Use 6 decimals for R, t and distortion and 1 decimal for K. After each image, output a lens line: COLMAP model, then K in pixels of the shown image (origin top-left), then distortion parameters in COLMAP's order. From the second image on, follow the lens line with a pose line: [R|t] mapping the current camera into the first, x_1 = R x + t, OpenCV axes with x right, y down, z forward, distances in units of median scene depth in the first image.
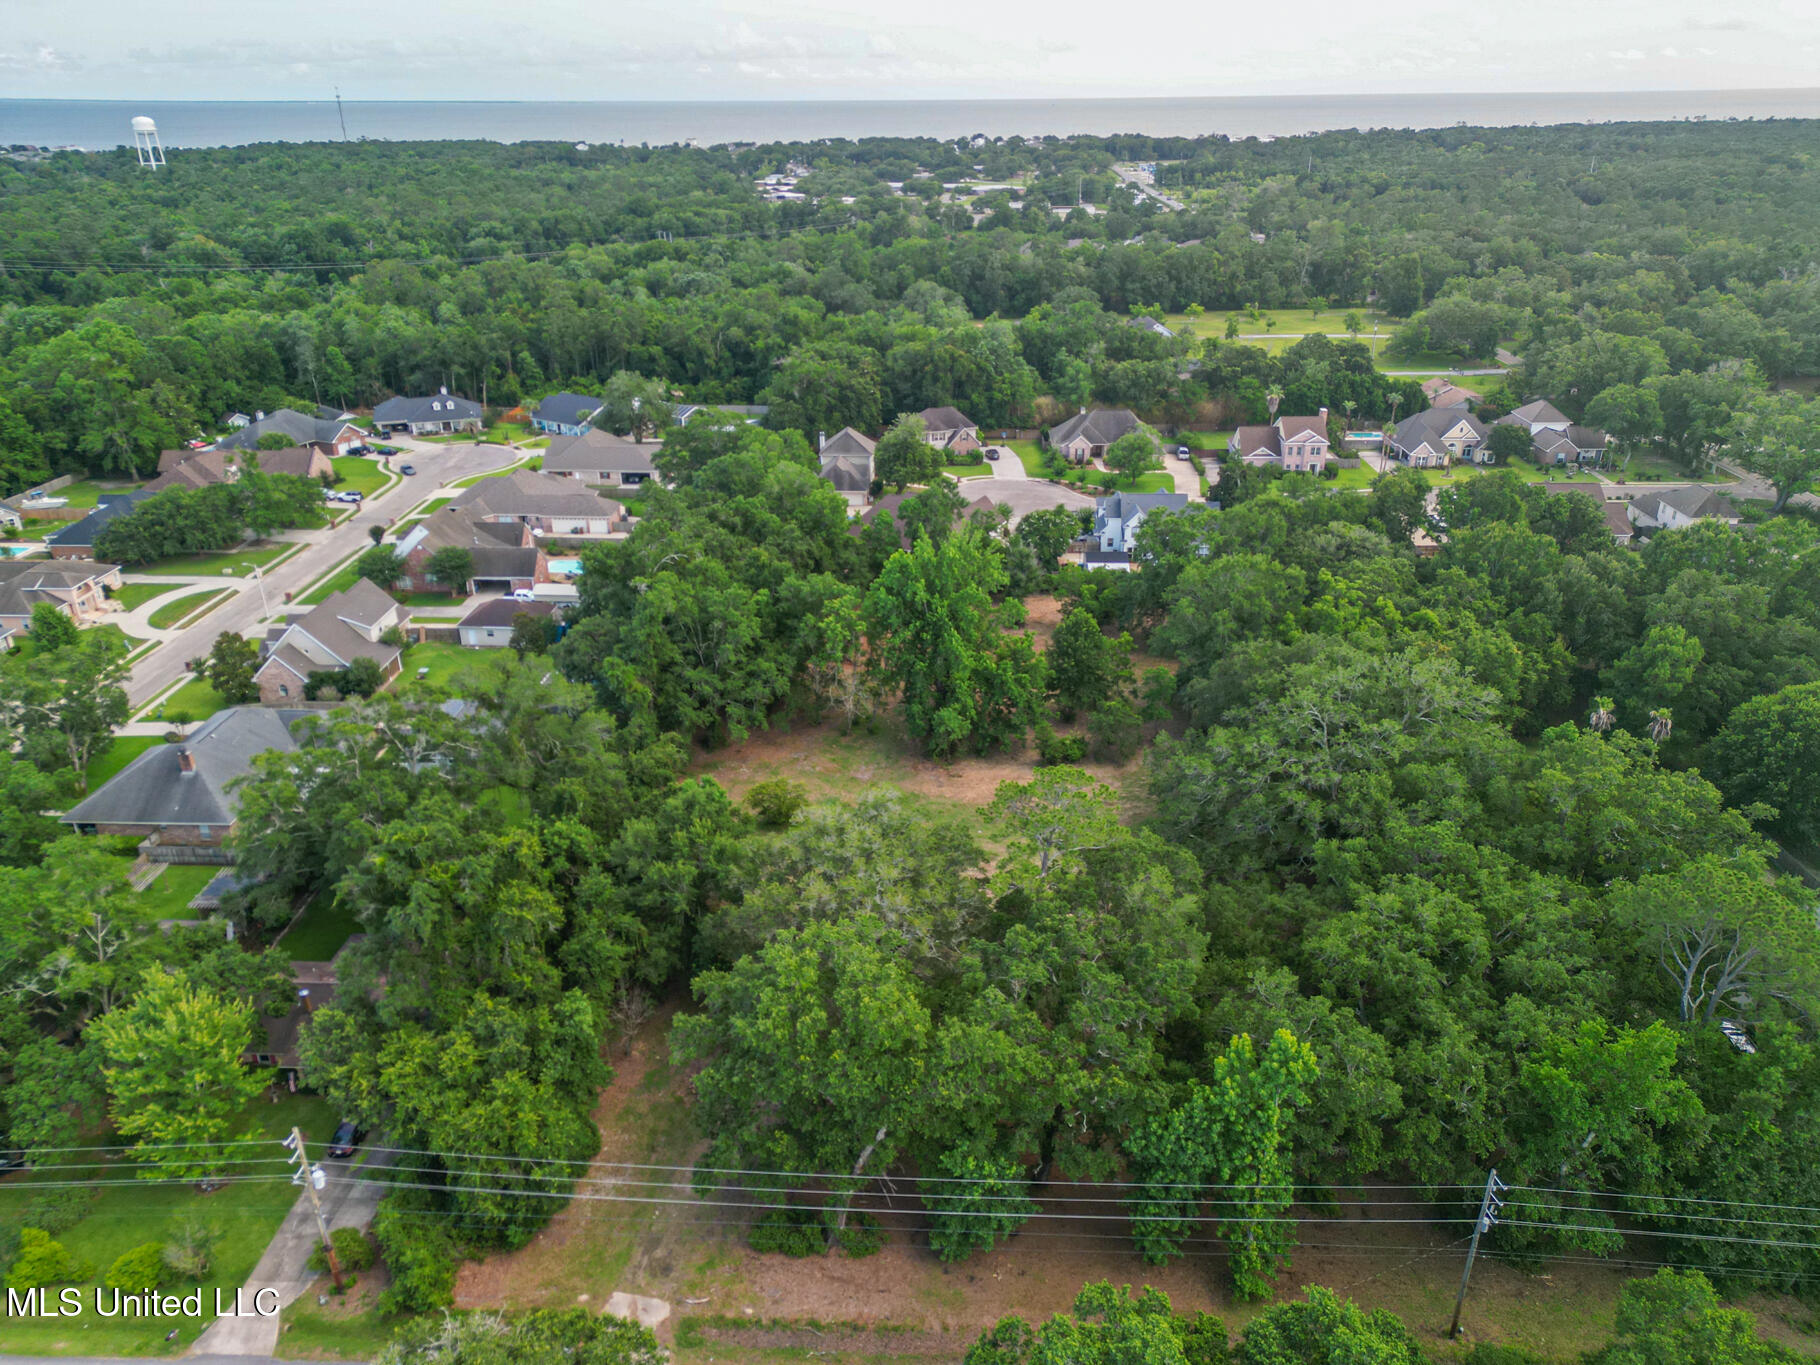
lens RADIAL K [[1281.6, 0, 910.0], [0, 1281.6, 682.5], [0, 0, 1]] dist [0.078237, -0.056965]
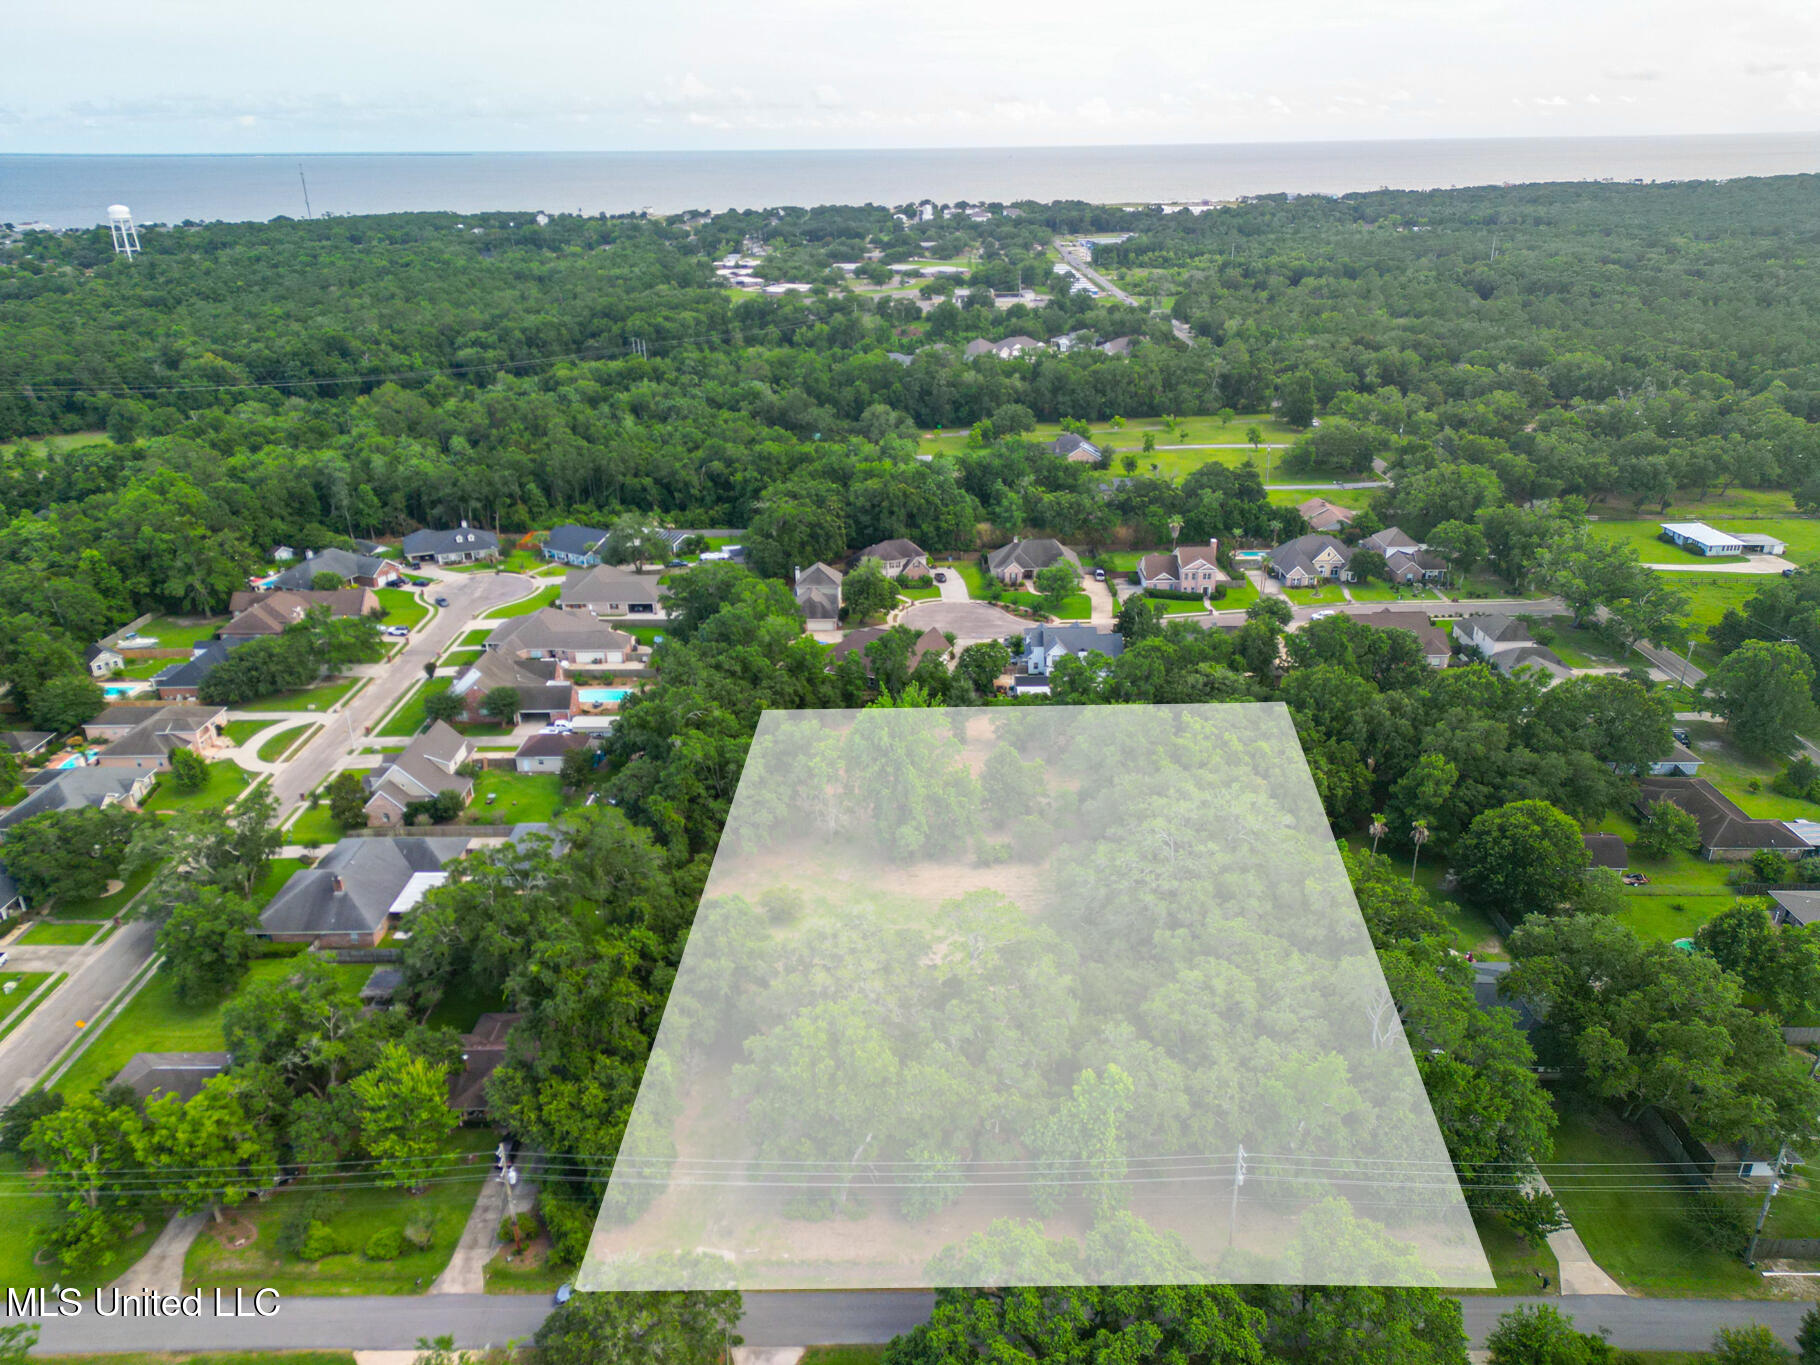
lens RADIAL K [[1303.8, 0, 910.0], [0, 1303.8, 682.5], [0, 0, 1]] dist [0.103764, -0.097912]
pose [[0.999306, -0.019668, 0.031633, -0.004670], [0.020418, 0.999514, -0.023560, -0.064995], [-0.031154, 0.024190, 0.999222, -0.241852]]
